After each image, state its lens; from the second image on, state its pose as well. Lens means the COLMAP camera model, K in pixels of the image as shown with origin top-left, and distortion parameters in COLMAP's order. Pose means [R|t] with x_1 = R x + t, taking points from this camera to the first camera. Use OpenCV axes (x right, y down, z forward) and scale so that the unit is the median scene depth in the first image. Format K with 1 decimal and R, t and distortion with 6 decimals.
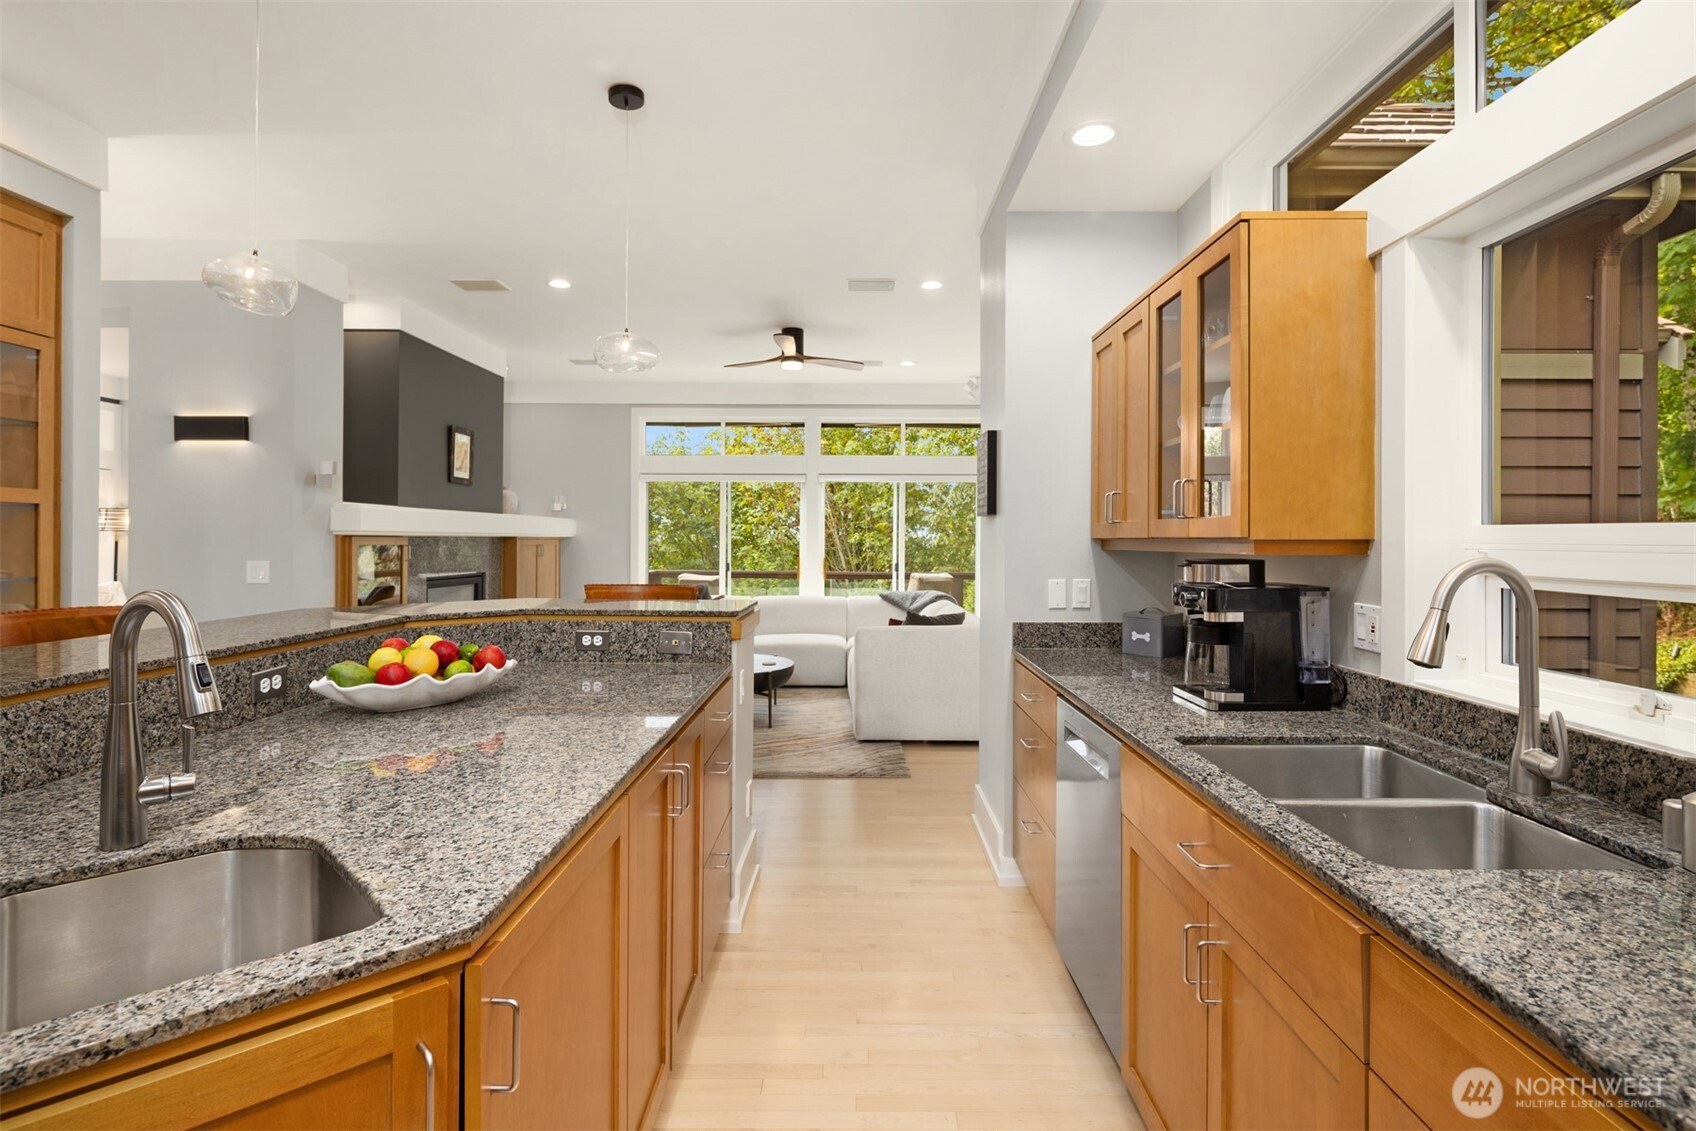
lens RADIAL K [[821.5, 0, 847.9], [0, 821.5, 541.7], [0, 0, 1]] dist [0.006009, -0.005619]
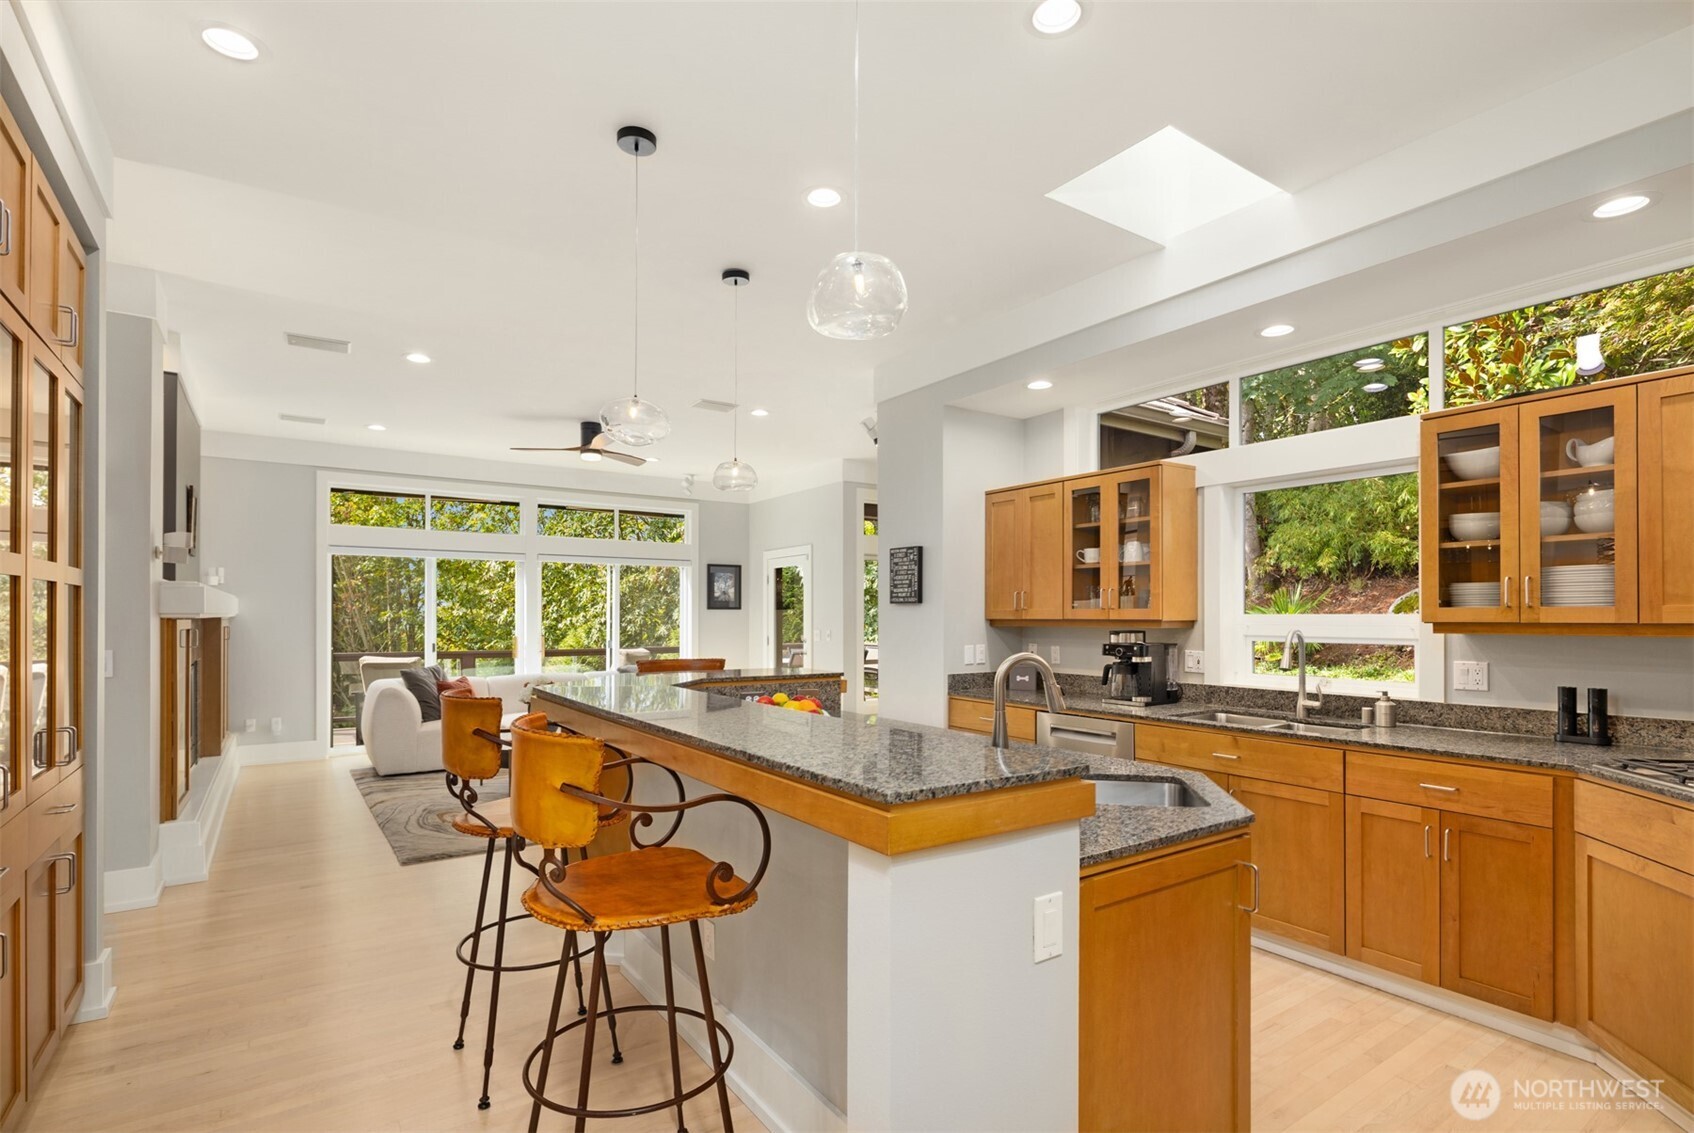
lens RADIAL K [[820.6, 0, 843.5], [0, 820.6, 618.0], [0, 0, 1]] dist [0.006009, -0.005619]
pose [[0.823937, -0.005568, 0.566654, -1.142479], [0.004499, 0.999984, 0.003284, -0.017261], [-0.566663, -0.000156, 0.823949, -0.201298]]
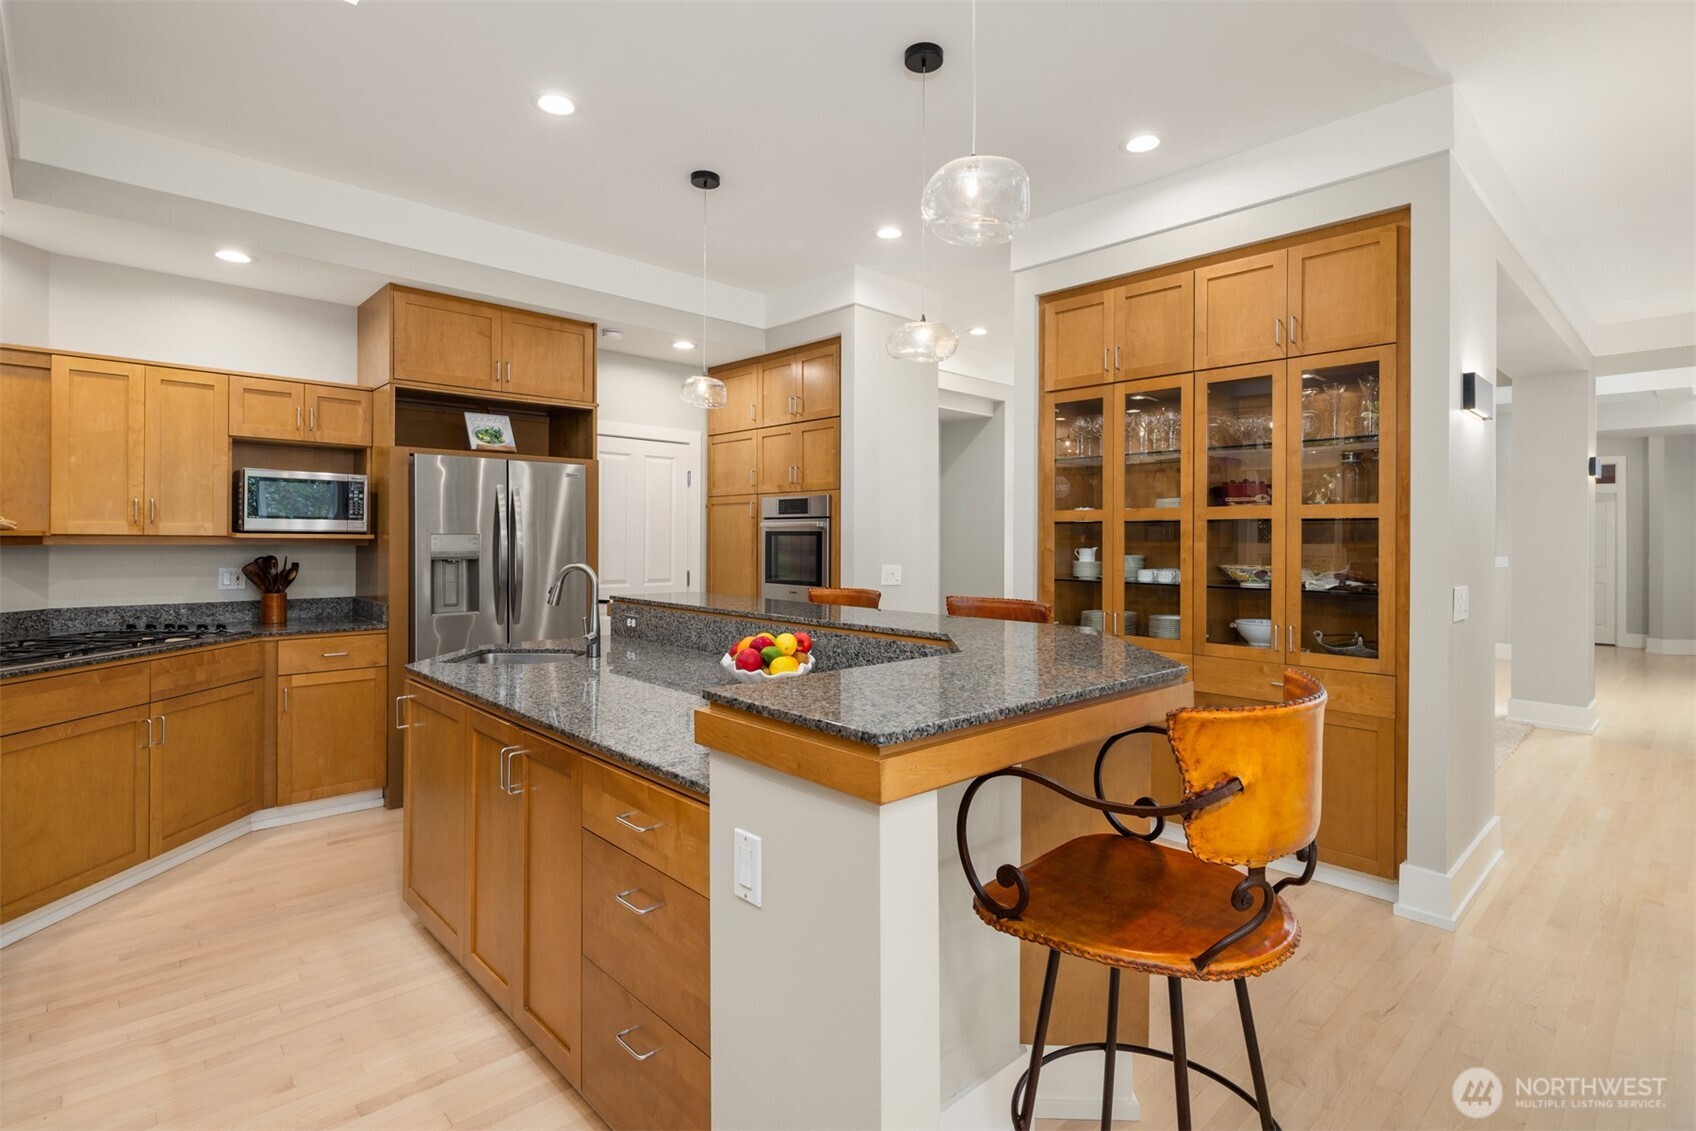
lens RADIAL K [[821.5, 0, 842.6], [0, 821.5, 538.3], [0, 0, 1]] dist [0.006009, -0.005619]
pose [[-0.725929, -0.012959, -0.687648, 0.205430], [-0.013800, 0.999896, -0.004275, -0.013142], [0.687632, 0.006386, -0.726032, 1.764430]]
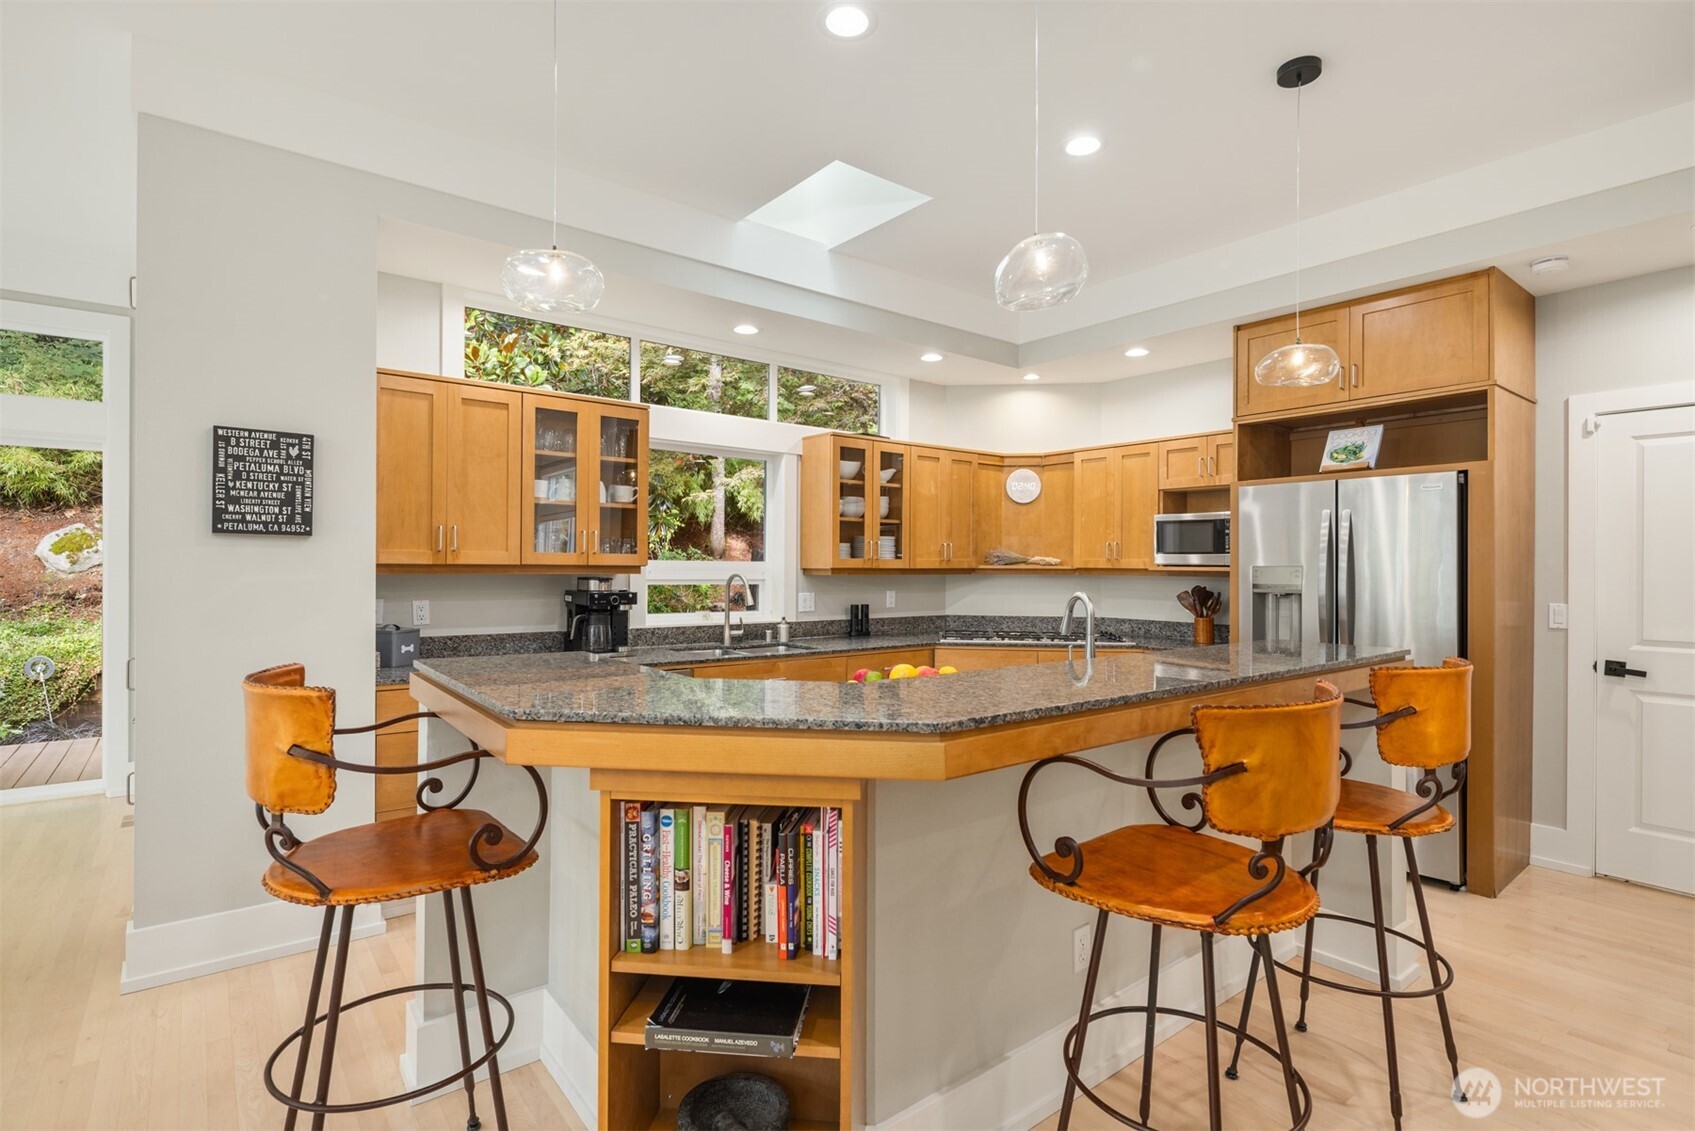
lens RADIAL K [[821.1, 0, 860.6], [0, 821.1, 565.2], [0, 0, 1]] dist [0.006009, -0.005619]
pose [[-0.633312, -0.010802, 0.773821, -1.225085], [-0.011211, 0.999926, 0.004783, -0.018839], [-0.773816, -0.005646, -0.633386, 1.620907]]
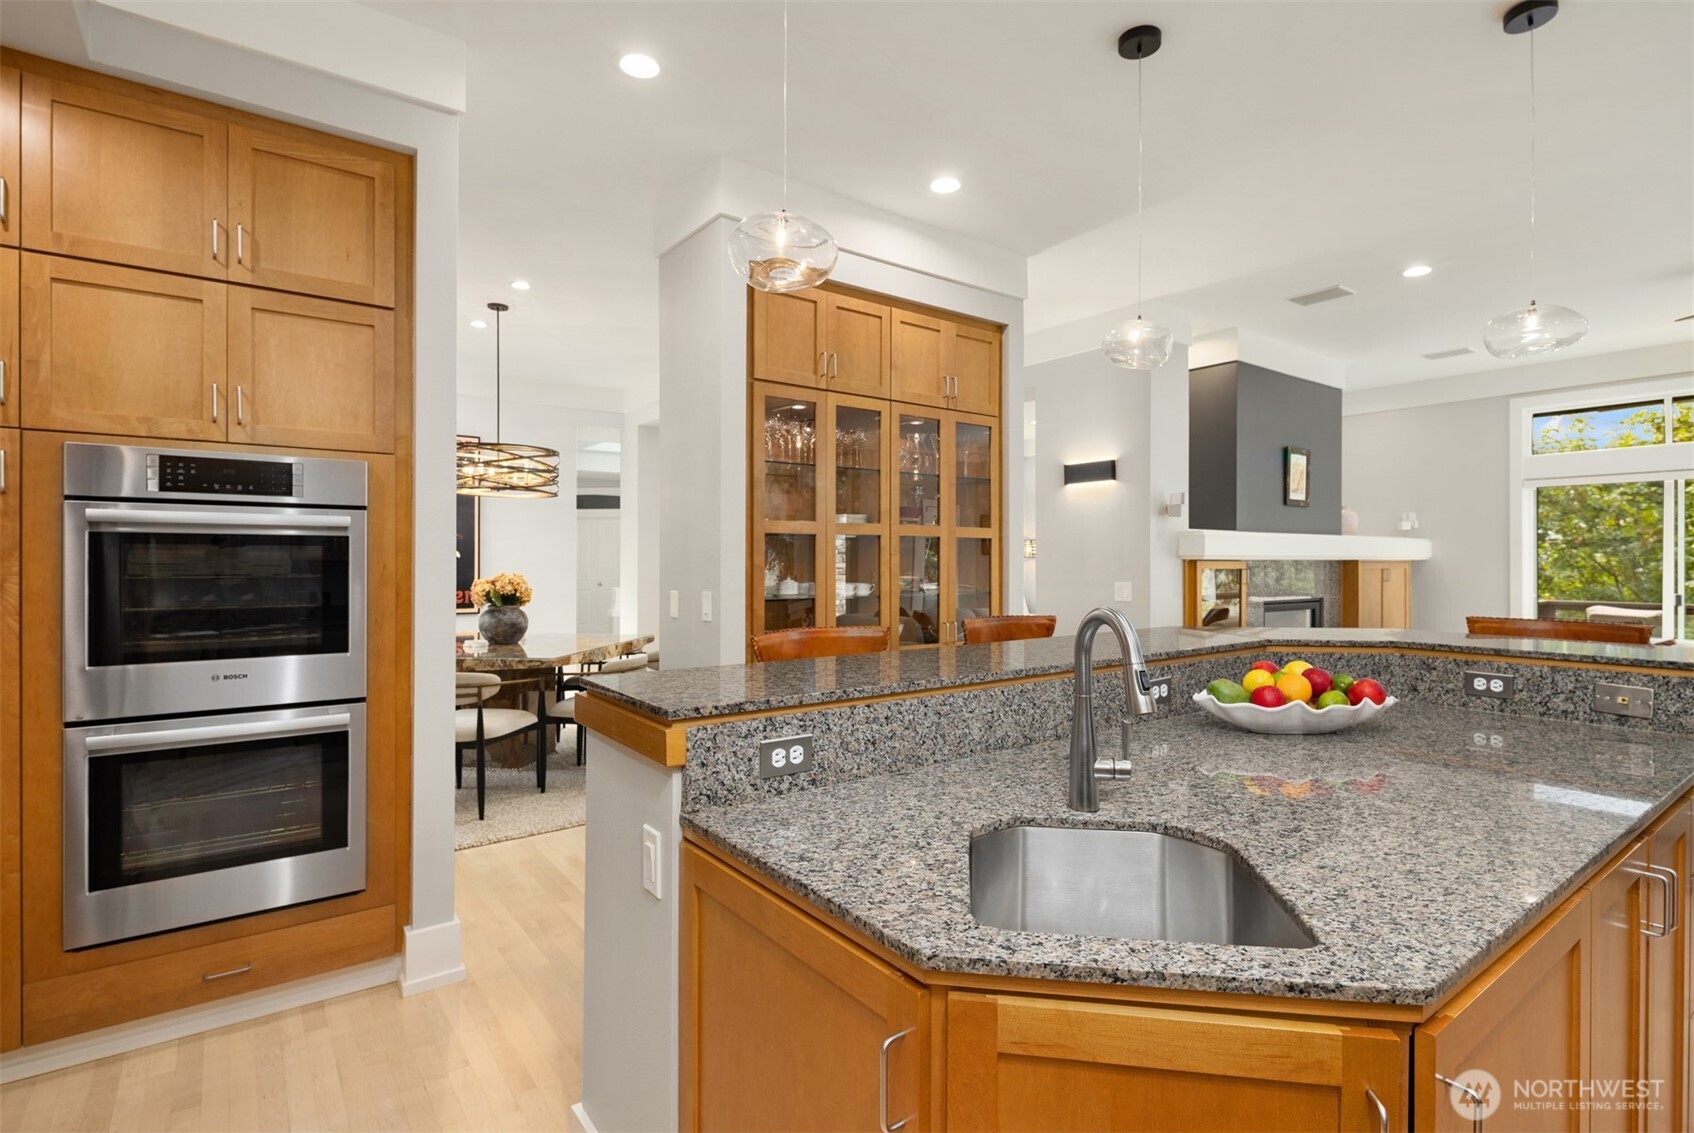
lens RADIAL K [[820.6, 0, 848.6], [0, 820.6, 560.4], [0, 0, 1]] dist [0.006009, -0.005619]
pose [[0.602875, -0.005966, -0.797813, -0.044936], [0.001513, 0.999979, -0.006334, -0.001698], [0.797834, 0.002612, 0.602871, -0.024276]]
